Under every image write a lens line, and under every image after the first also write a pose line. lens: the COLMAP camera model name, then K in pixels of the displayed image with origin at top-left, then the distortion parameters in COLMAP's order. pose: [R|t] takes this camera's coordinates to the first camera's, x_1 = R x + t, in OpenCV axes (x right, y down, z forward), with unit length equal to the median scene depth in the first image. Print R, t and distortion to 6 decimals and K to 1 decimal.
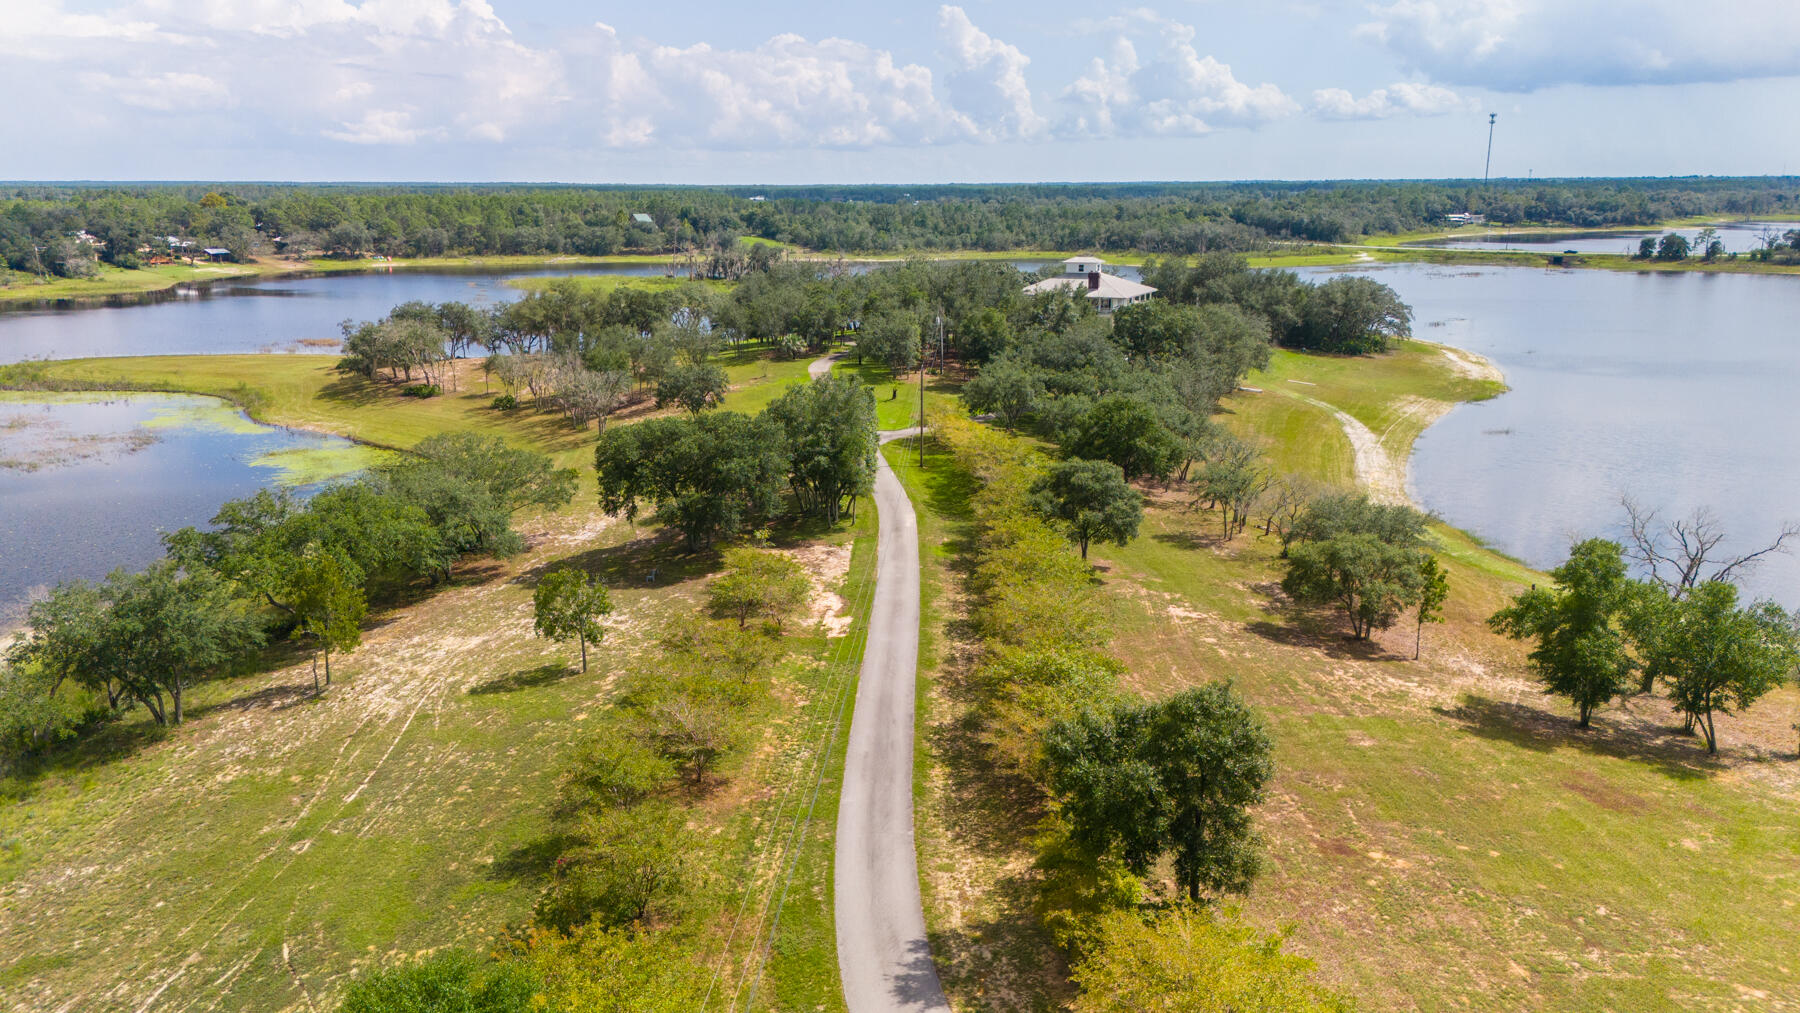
lens RADIAL K [[1316.6, 0, 888.5], [0, 1316.6, 556.8], [0, 0, 1]] dist [0.061357, -0.068495]
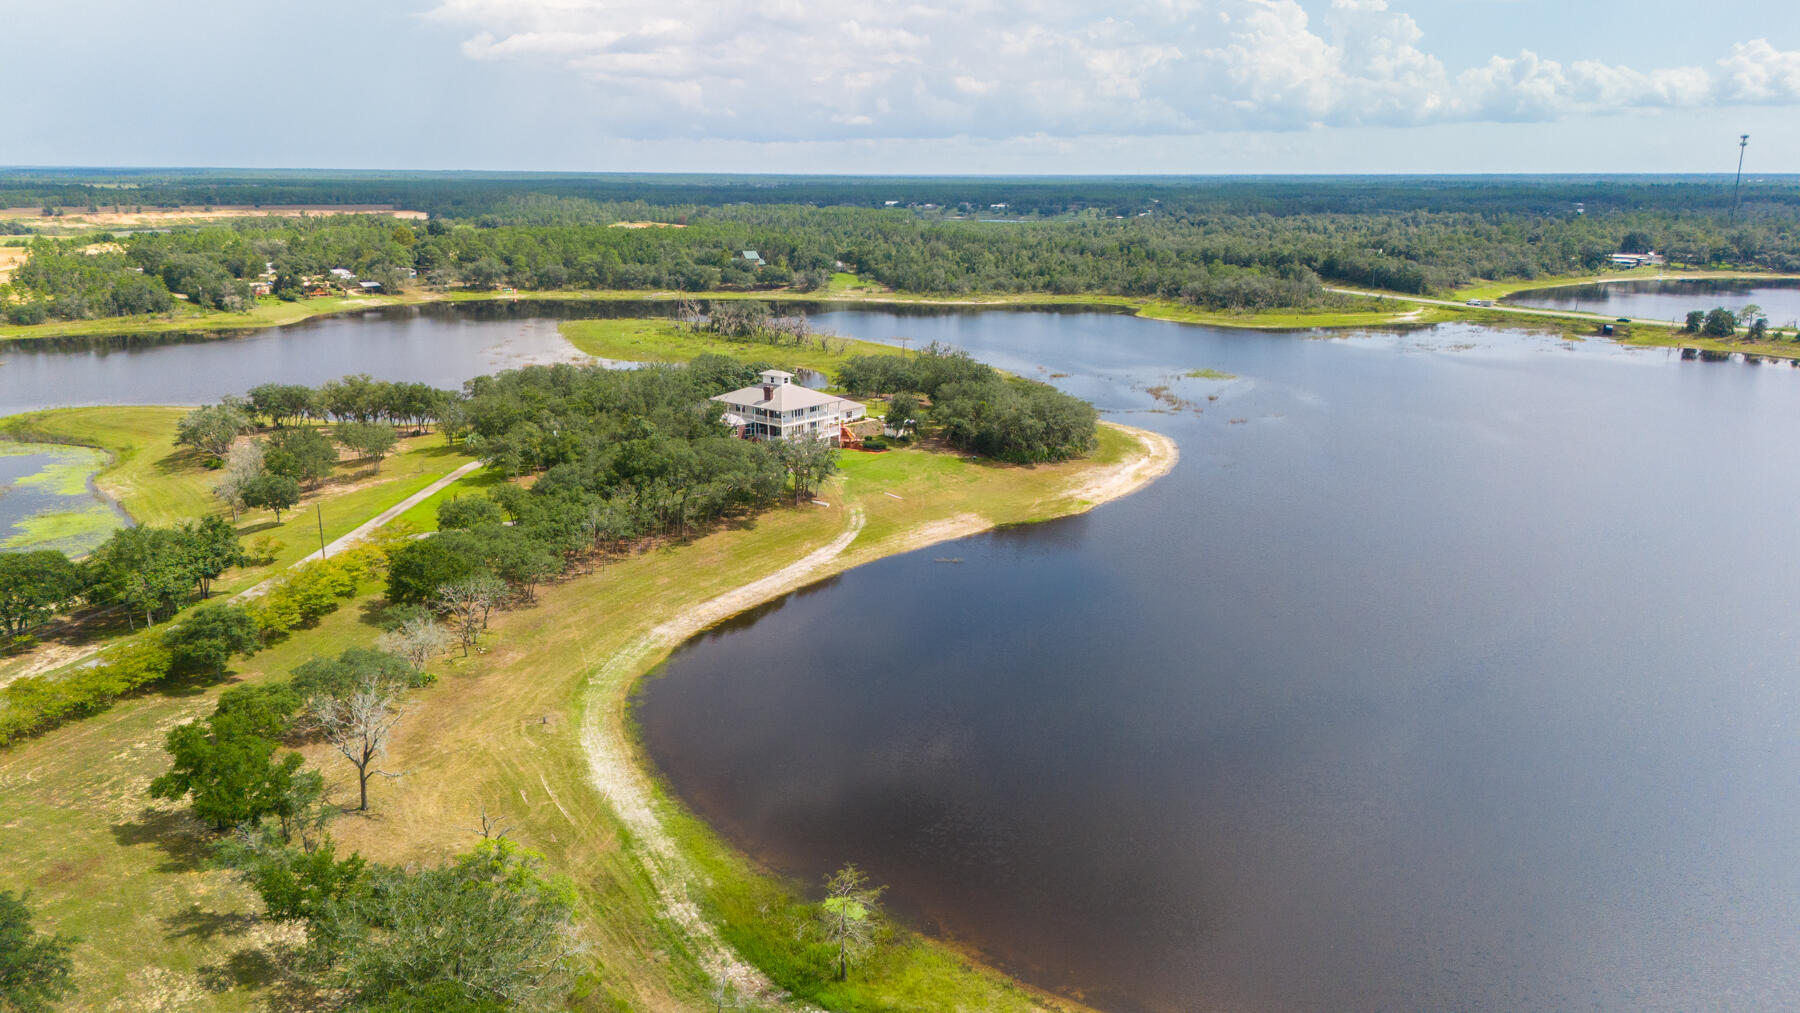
lens RADIAL K [[1316.6, 0, 893.1], [0, 1316.6, 510.7], [0, 0, 1]] dist [0.061357, -0.068495]
pose [[0.970489, 0.065903, -0.231966, 0.219172], [-0.071395, 0.997330, -0.015353, -0.037691], [0.230334, 0.031461, 0.972603, -0.043038]]
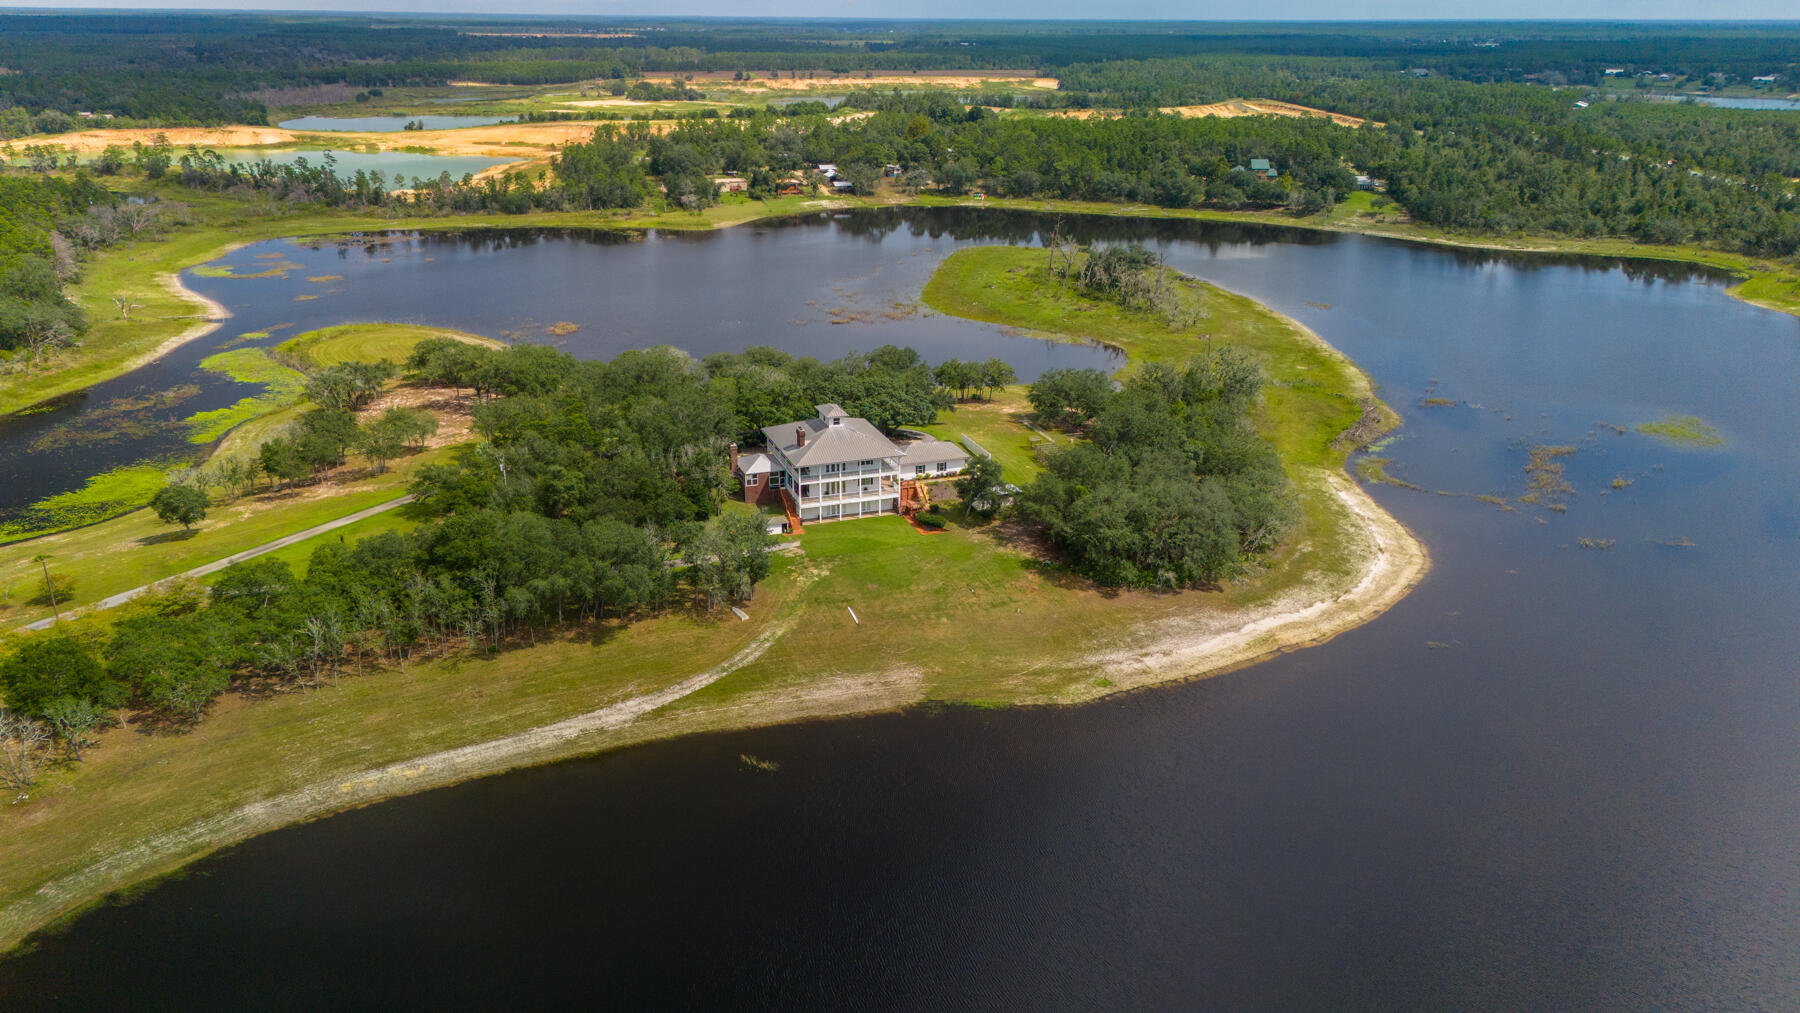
lens RADIAL K [[1316.6, 0, 893.0], [0, 1316.6, 509.7], [0, 0, 1]] dist [0.061357, -0.068495]
pose [[0.720210, 0.247096, -0.648261, 0.326755], [-0.193489, 0.968886, 0.154343, -0.124942], [0.666228, 0.014272, 0.745611, 0.141519]]
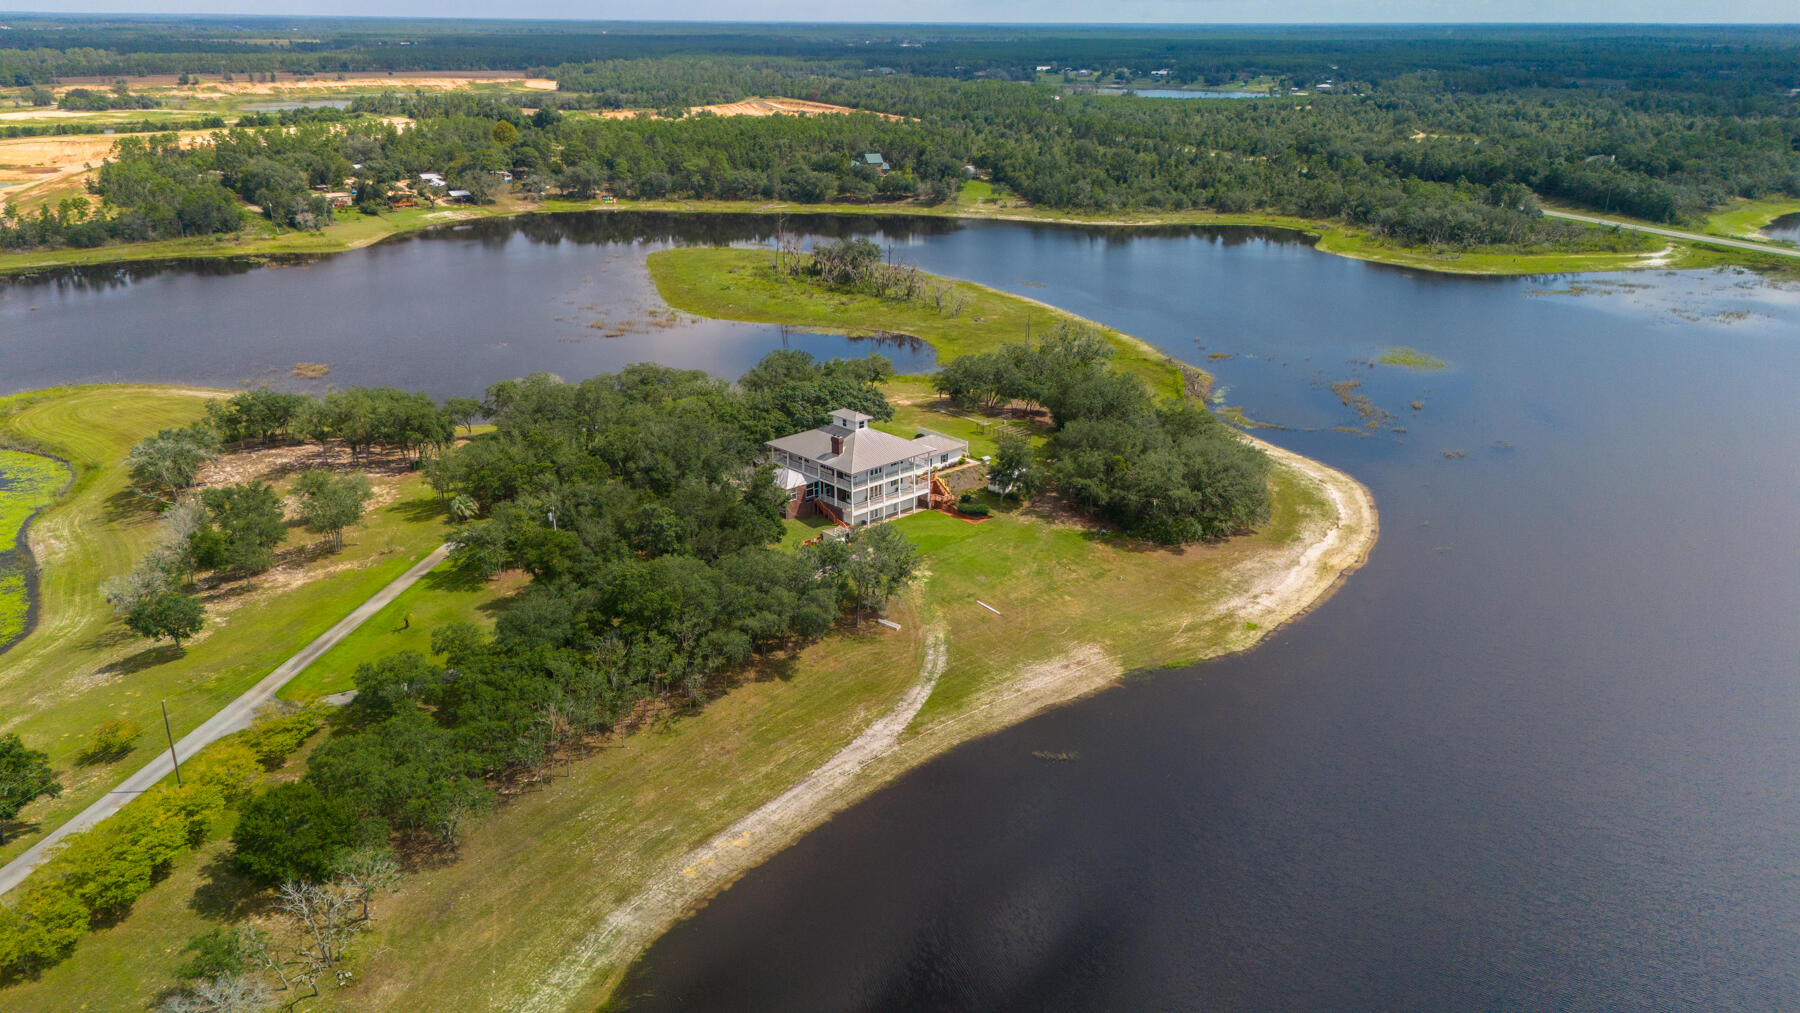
lens RADIAL K [[1316.6, 0, 891.6], [0, 1316.6, 508.7], [0, 0, 1]] dist [0.061357, -0.068495]
pose [[0.937430, 0.127652, -0.323929, 0.198531], [-0.101764, 0.990194, 0.095710, -0.101487], [0.332970, -0.056757, 0.941228, 0.063174]]
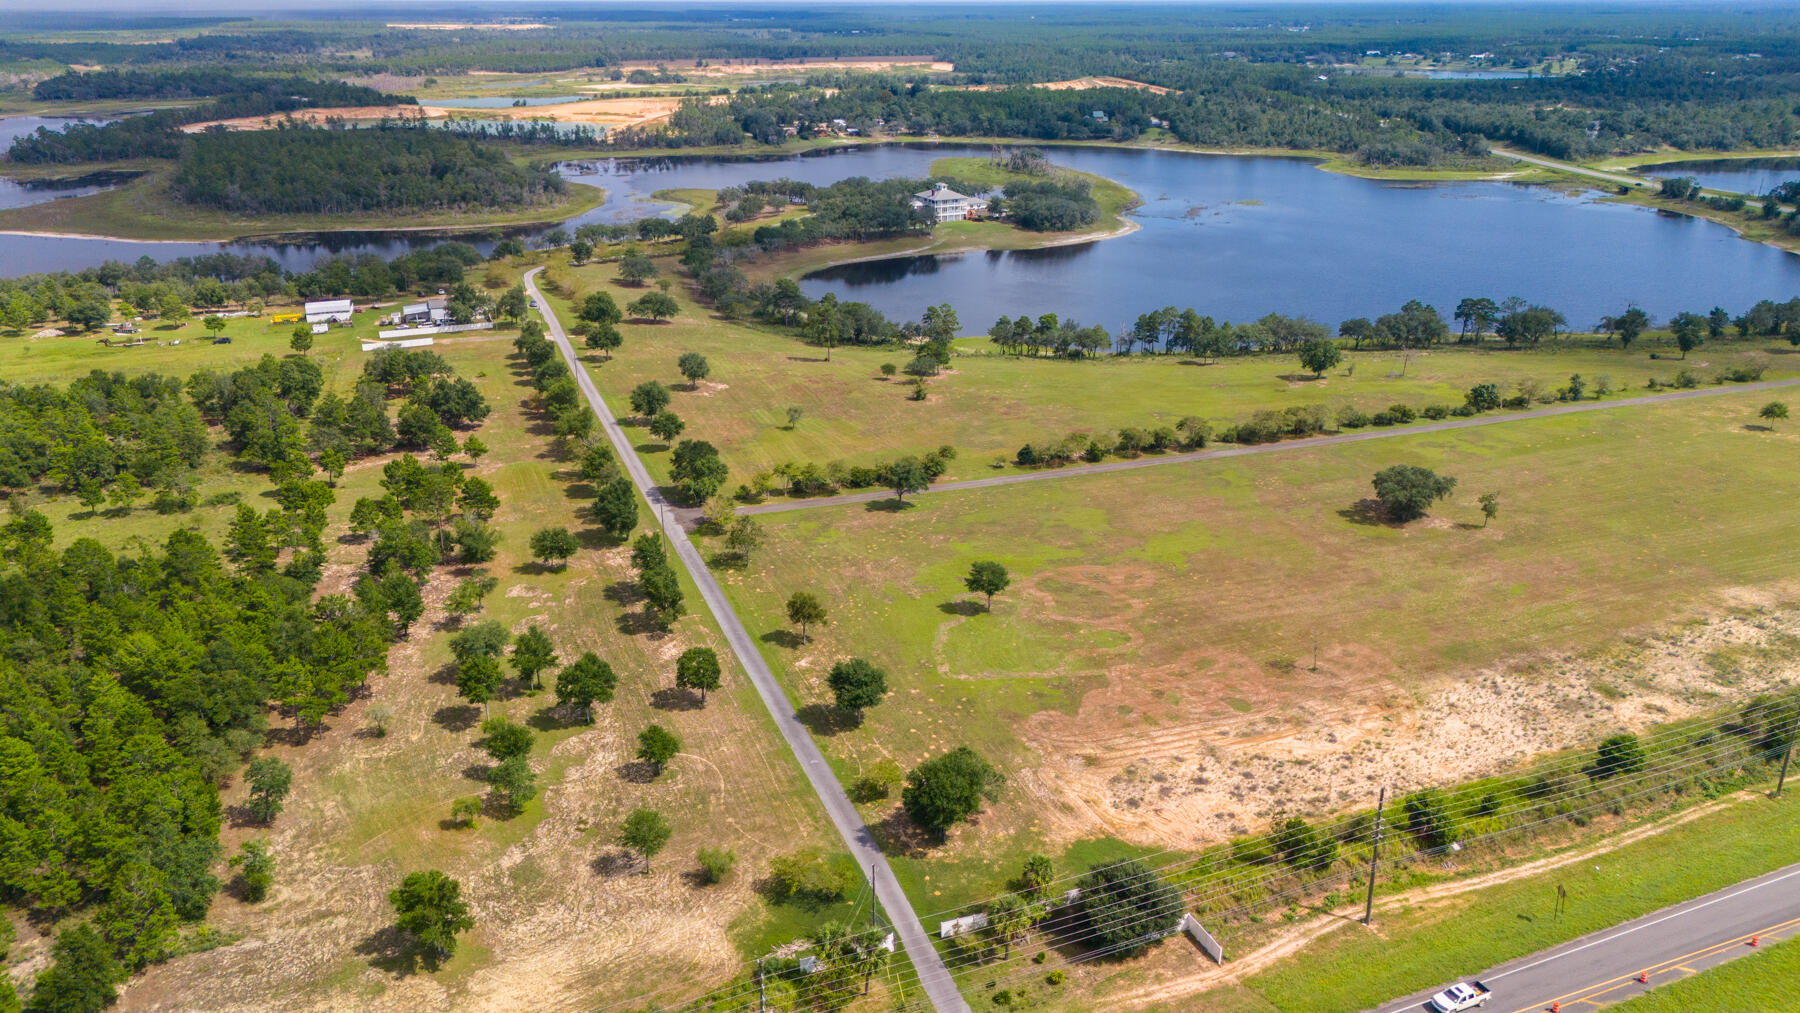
lens RADIAL K [[1316.6, 0, 887.5], [0, 1316.6, 509.9], [0, 0, 1]] dist [0.061357, -0.068495]
pose [[0.782558, 0.224056, -0.580863, 0.721109], [-0.167180, 0.974355, 0.150607, 0.013617], [0.599711, -0.020750, 0.799948, -0.493991]]
